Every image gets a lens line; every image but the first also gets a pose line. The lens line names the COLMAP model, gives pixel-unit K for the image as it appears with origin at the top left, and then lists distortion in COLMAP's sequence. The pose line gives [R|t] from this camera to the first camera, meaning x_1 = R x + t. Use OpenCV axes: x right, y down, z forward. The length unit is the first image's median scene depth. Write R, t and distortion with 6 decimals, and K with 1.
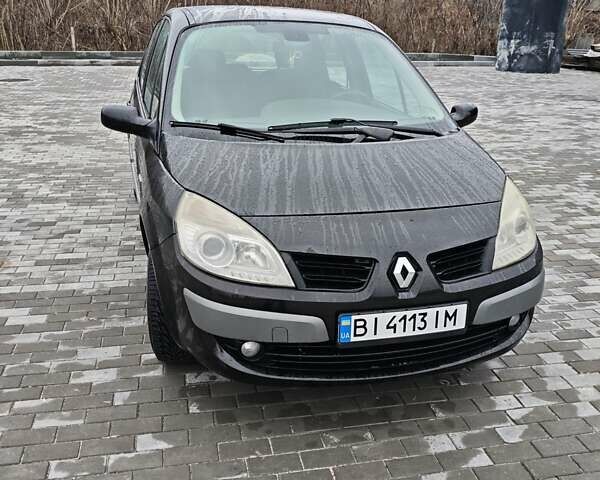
lens RADIAL K [[625.3, 0, 300.2], [0, 625.3, 235.7], [0, 0, 1]] dist [0.022000, 0.000000]
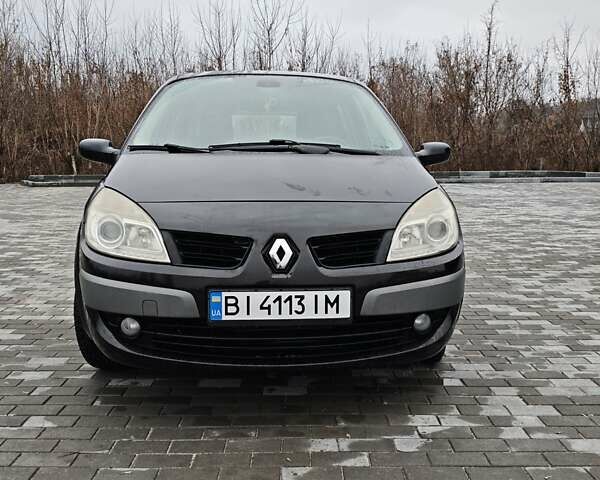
lens RADIAL K [[625.3, 0, 297.4], [0, 625.3, 238.5], [0, 0, 1]] dist [0.022000, 0.000000]
pose [[0.978000, 0.002853, -0.208587, 0.389908], [-0.045546, 0.978702, -0.200168, 0.228194], [0.203574, 0.205265, 0.957300, 0.050910]]
